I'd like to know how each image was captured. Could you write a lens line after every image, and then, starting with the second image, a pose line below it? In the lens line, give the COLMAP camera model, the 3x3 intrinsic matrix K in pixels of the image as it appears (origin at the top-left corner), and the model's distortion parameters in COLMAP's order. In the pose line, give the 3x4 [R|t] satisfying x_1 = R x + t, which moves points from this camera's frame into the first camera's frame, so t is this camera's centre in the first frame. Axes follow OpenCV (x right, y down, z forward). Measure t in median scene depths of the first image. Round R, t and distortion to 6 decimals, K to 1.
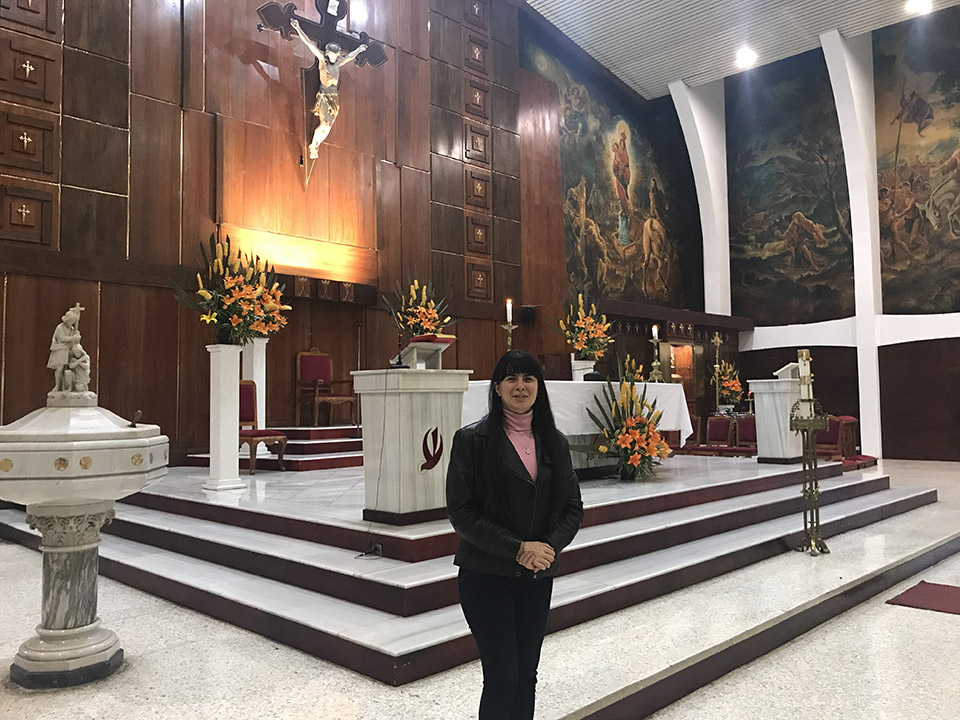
lens RADIAL K [[794.9, 0, 473.3], [0, 794.9, 355.3], [0, 0, 1]] dist [0.024434, -0.030866]
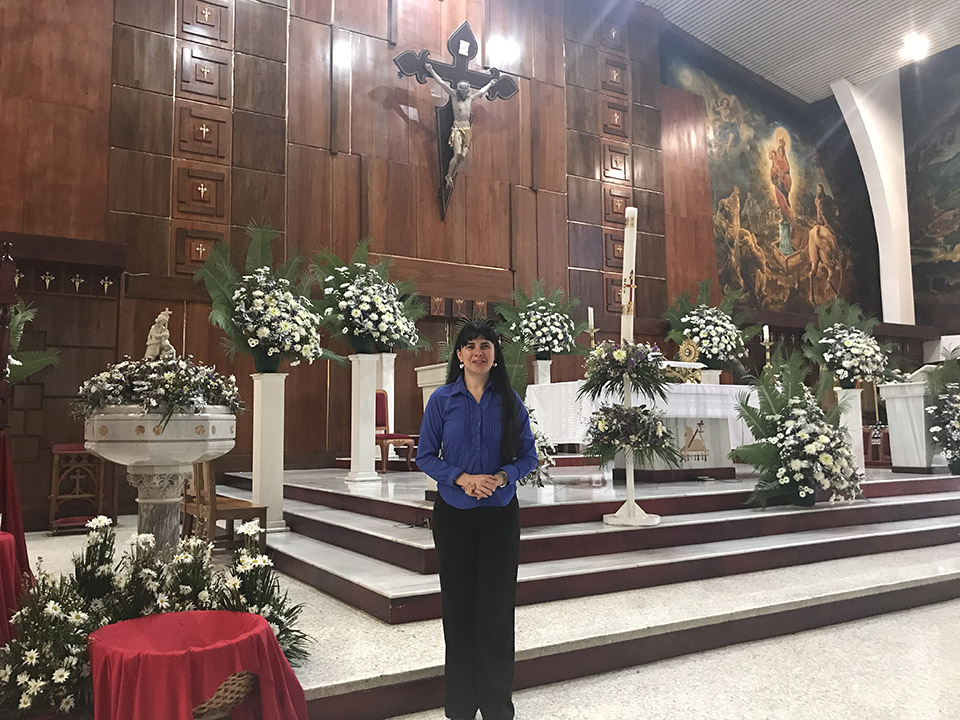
lens RADIAL K [[794.9, 0, 472.0], [0, 794.9, 350.0], [0, 0, 1]] dist [0.024434, -0.030866]
pose [[0.967458, -0.024041, -0.251886, 0.069293], [0.013404, 0.998948, -0.043861, 0.015216], [0.252675, 0.039057, 0.966762, -0.022908]]
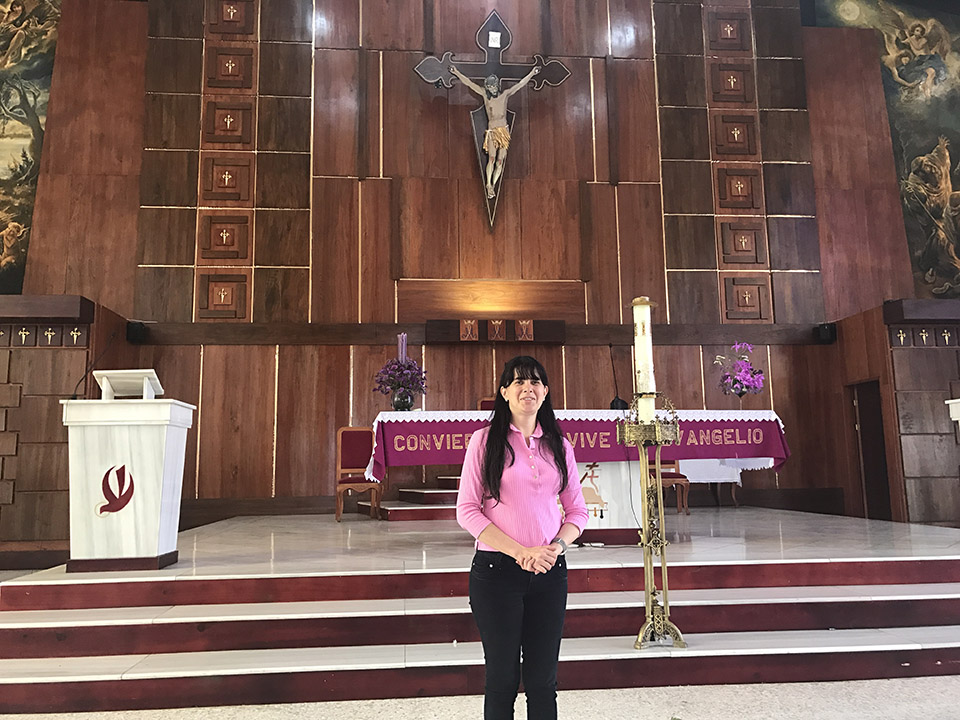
lens RADIAL K [[794.9, 0, 471.8], [0, 794.9, 347.7], [0, 0, 1]] dist [0.024434, -0.030866]
pose [[0.760104, -0.097840, -0.642394, 0.274384], [0.042883, 0.993997, -0.100651, 0.021982], [0.648385, 0.048958, 0.759736, 0.185984]]
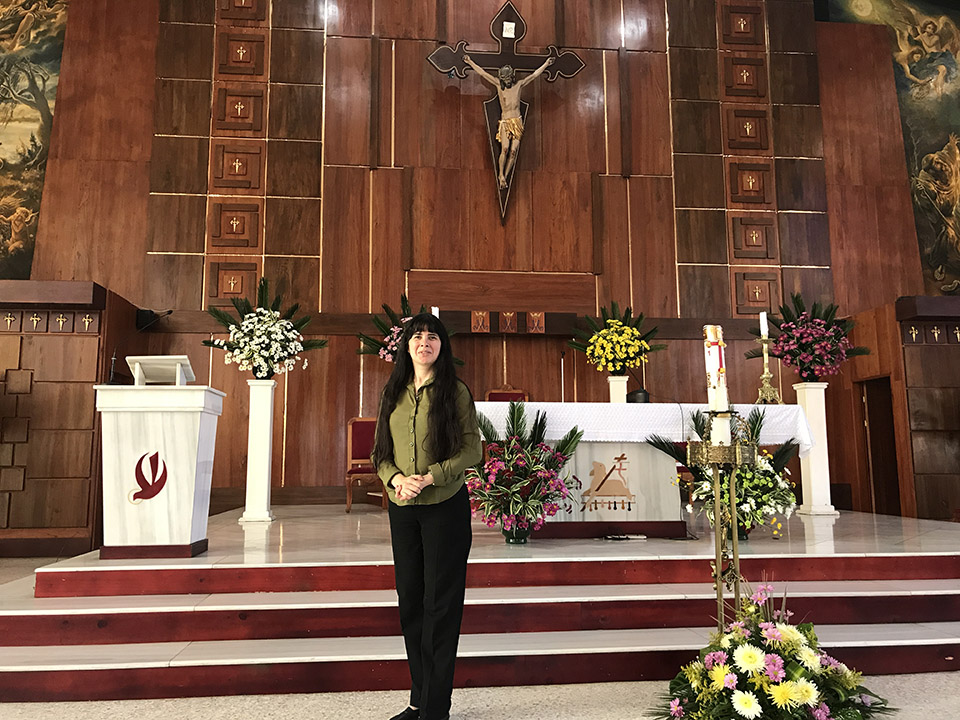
lens RADIAL K [[794.9, 0, 468.6], [0, 794.9, 347.2], [0, 0, 1]] dist [0.024434, -0.030866]
pose [[0.766569, -0.083574, -0.636701, 0.259626], [0.031733, 0.995214, -0.092428, 0.022456], [0.641378, 0.050648, 0.765551, 0.176392]]
